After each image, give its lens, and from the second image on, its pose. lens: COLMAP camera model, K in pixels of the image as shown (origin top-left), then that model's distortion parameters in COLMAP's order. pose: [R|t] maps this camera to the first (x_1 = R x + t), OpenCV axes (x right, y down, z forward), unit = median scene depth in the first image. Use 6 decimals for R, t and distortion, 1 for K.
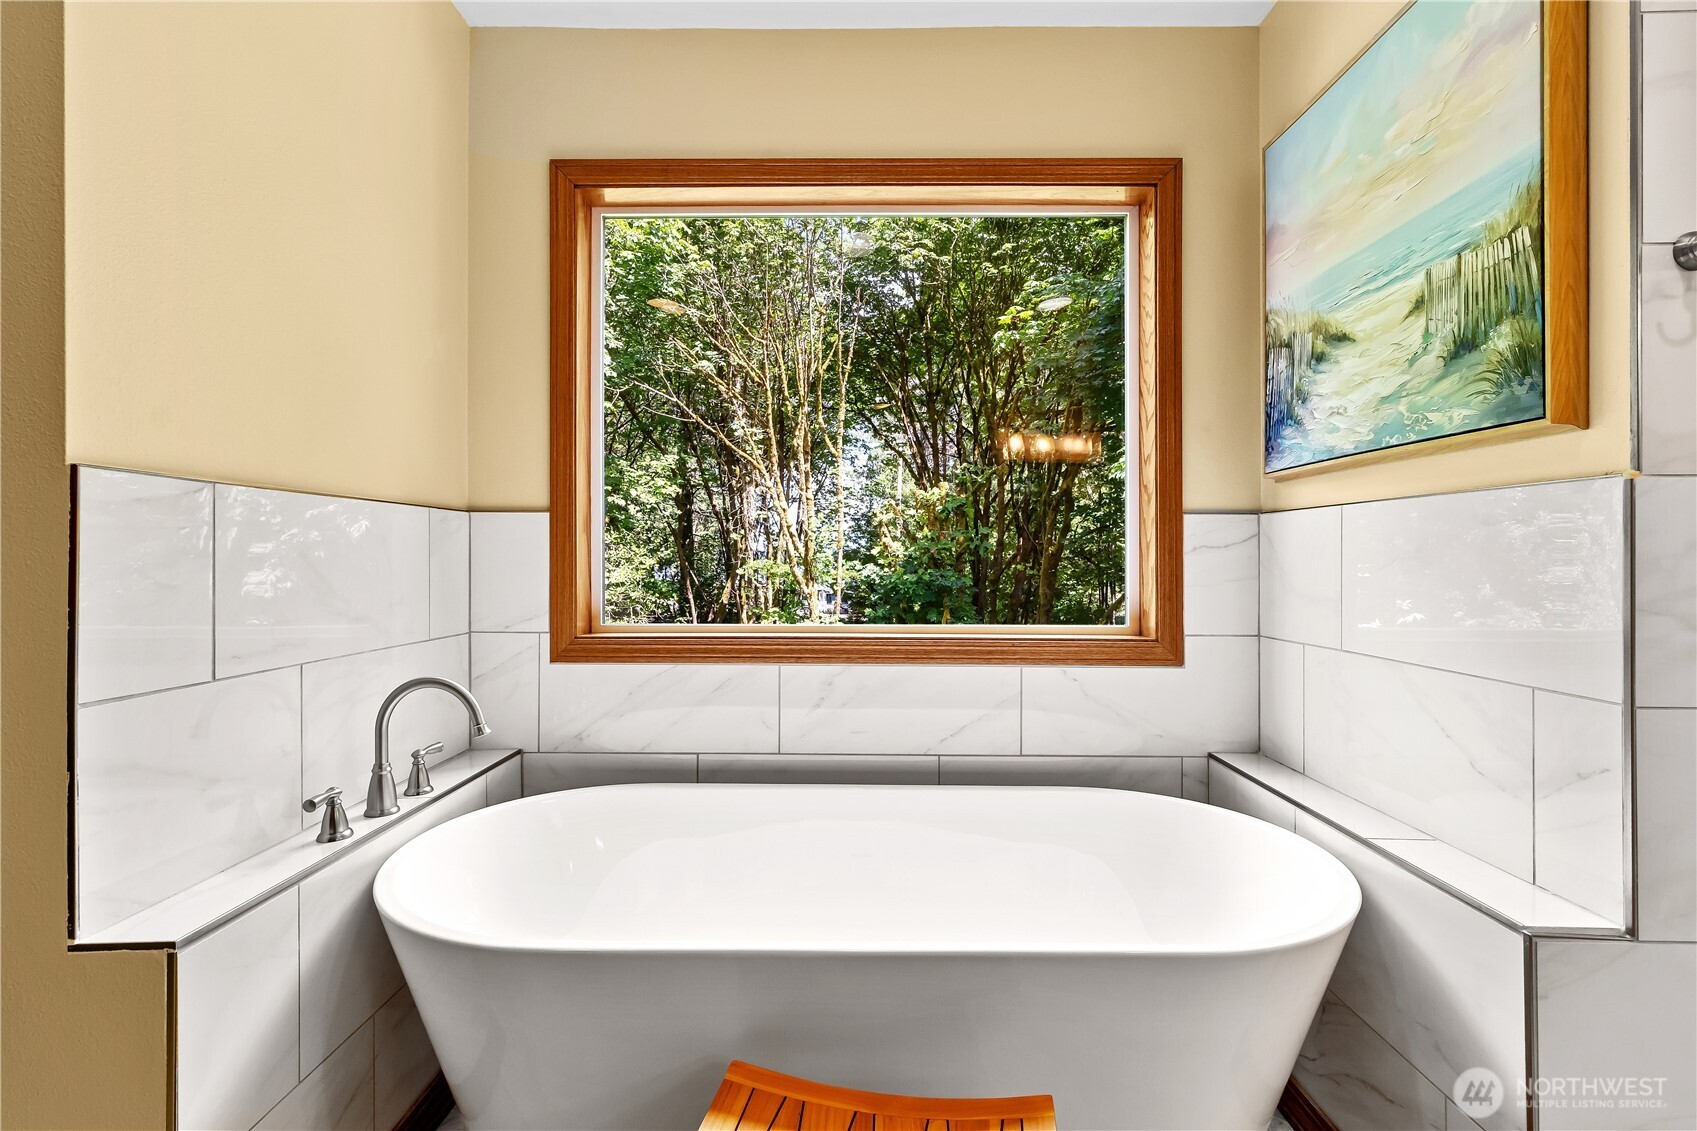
lens RADIAL K [[809.1, 0, 848.5], [0, 809.1, 565.5], [0, 0, 1]] dist [-0.001311, -0.000059]
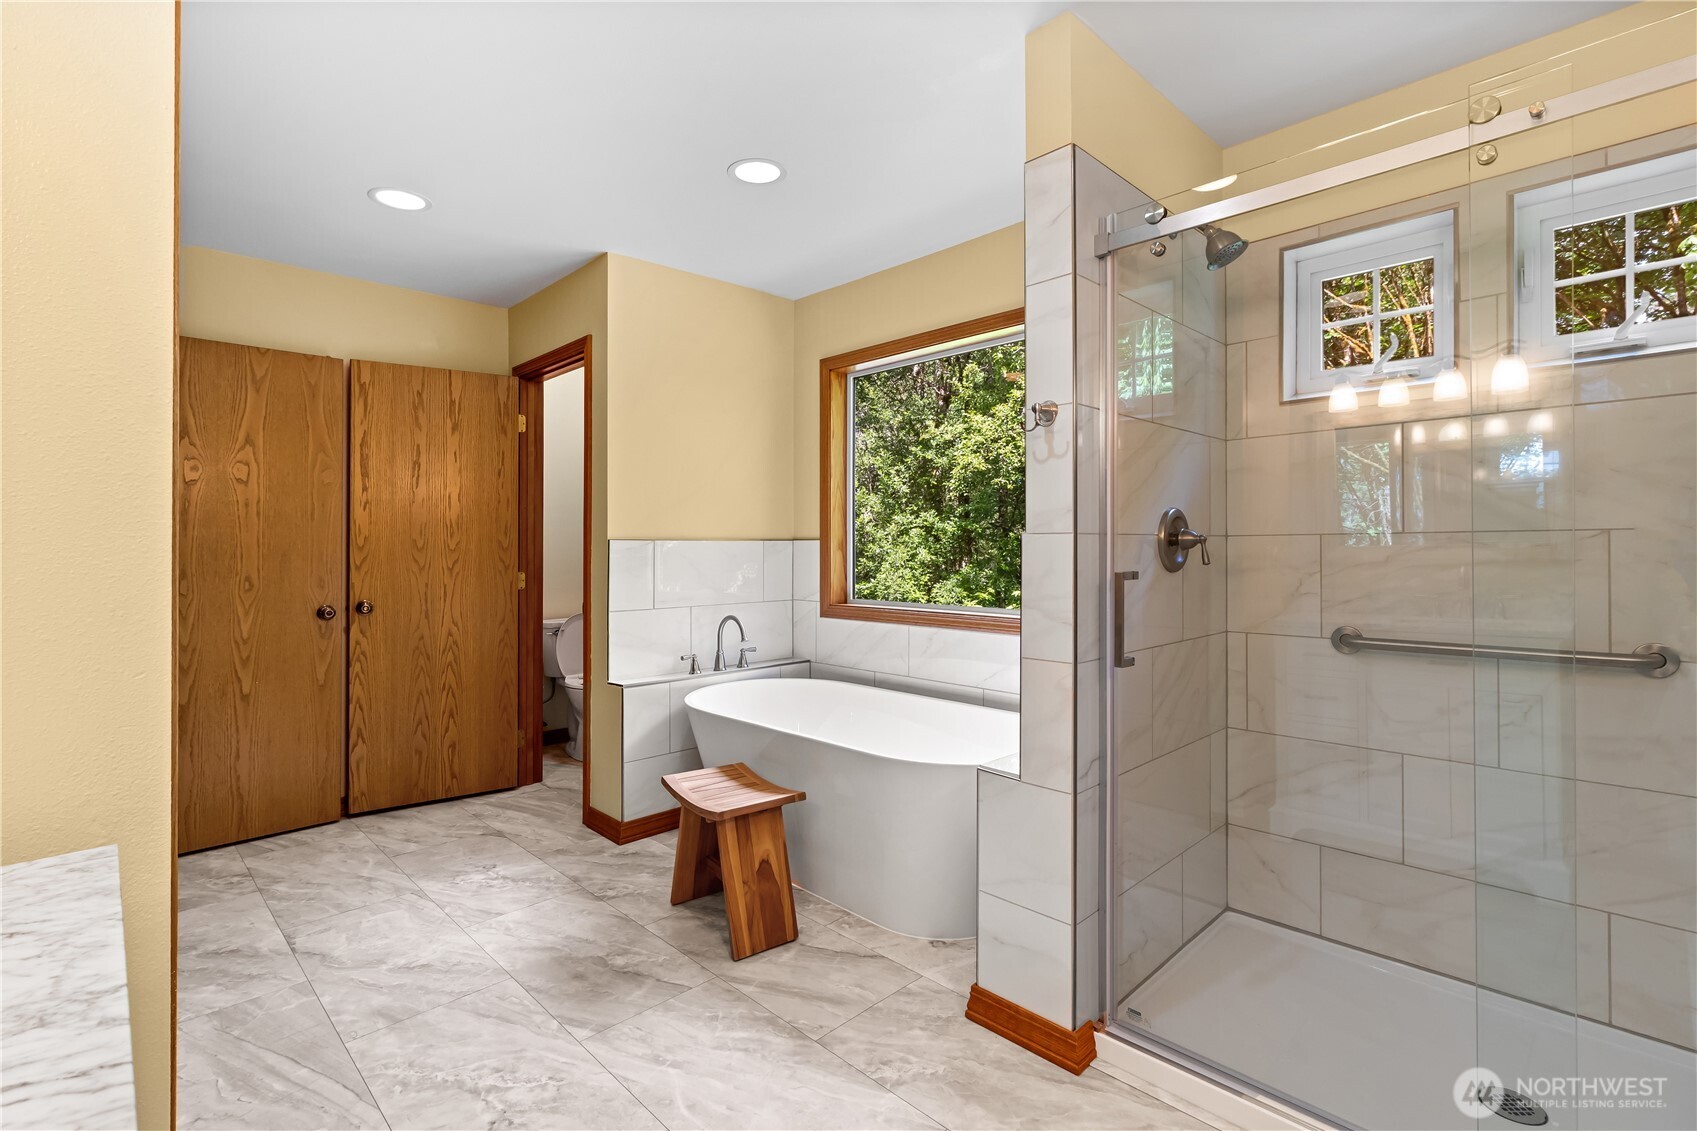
lens RADIAL K [[799.2, 0, 848.5], [0, 799.2, 565.5], [0, 0, 1]] dist [0.000822, 0.000224]
pose [[0.702033, 0.012550, -0.712034, 1.060680], [-0.001691, 0.999871, 0.015956, -0.036227], [0.712142, -0.009998, 0.701964, -0.311551]]
